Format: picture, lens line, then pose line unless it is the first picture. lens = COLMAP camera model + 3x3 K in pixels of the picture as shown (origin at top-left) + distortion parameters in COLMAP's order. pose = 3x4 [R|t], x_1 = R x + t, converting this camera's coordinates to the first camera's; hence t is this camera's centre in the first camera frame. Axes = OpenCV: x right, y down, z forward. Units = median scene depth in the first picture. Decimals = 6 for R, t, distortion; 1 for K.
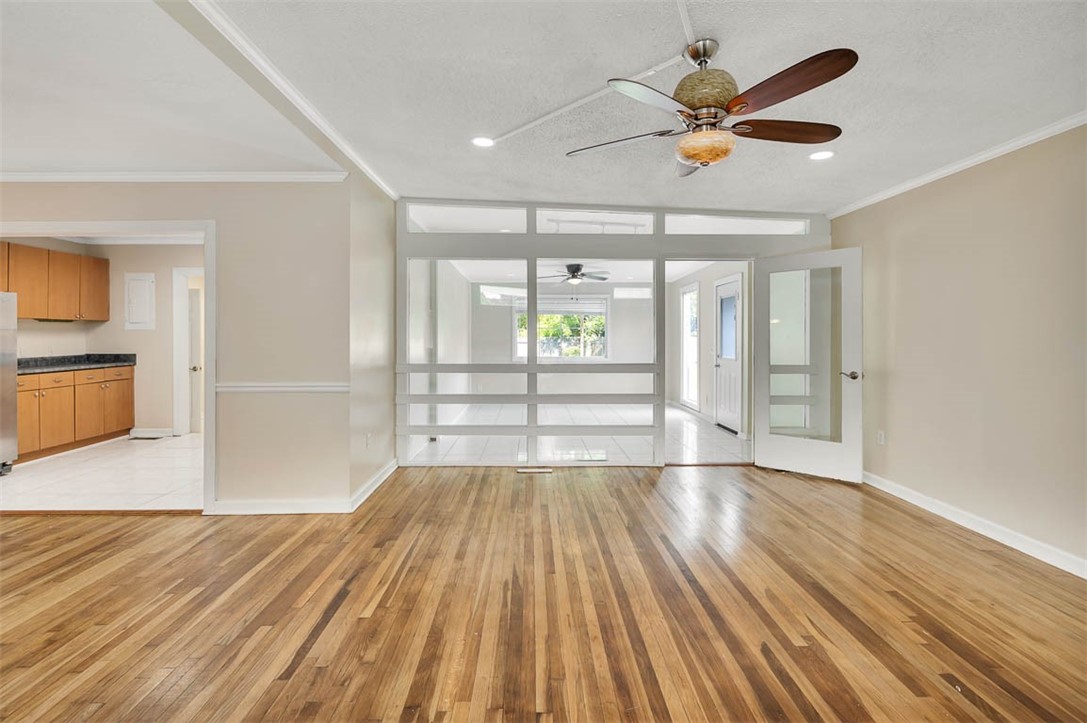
lens RADIAL K [[493.9, 0, 538.2], [0, 493.9, 335.8], [0, 0, 1]] dist [-0.003858, 0.000612]
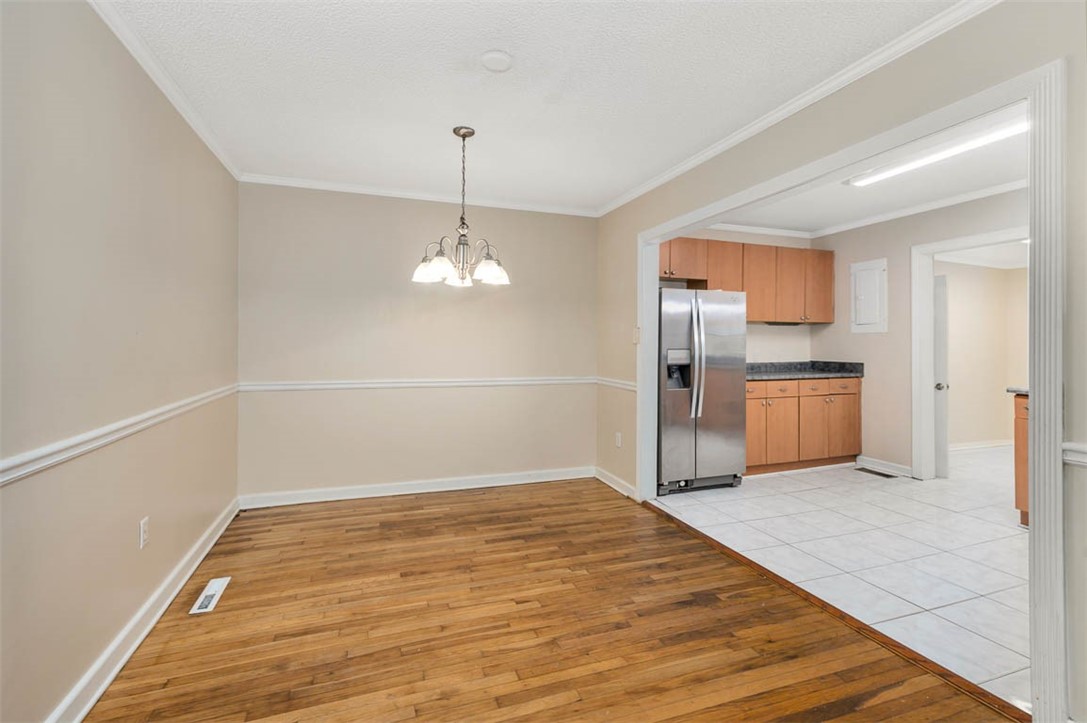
lens RADIAL K [[493.9, 0, 531.8], [0, 493.9, 340.2], [0, 0, 1]] dist [-0.003858, 0.000612]
pose [[0.303617, -0.003848, -0.952786, -0.233421], [-0.006716, 0.999958, -0.006179, 0.009003], [0.952770, 0.008275, 0.303579, 0.261069]]
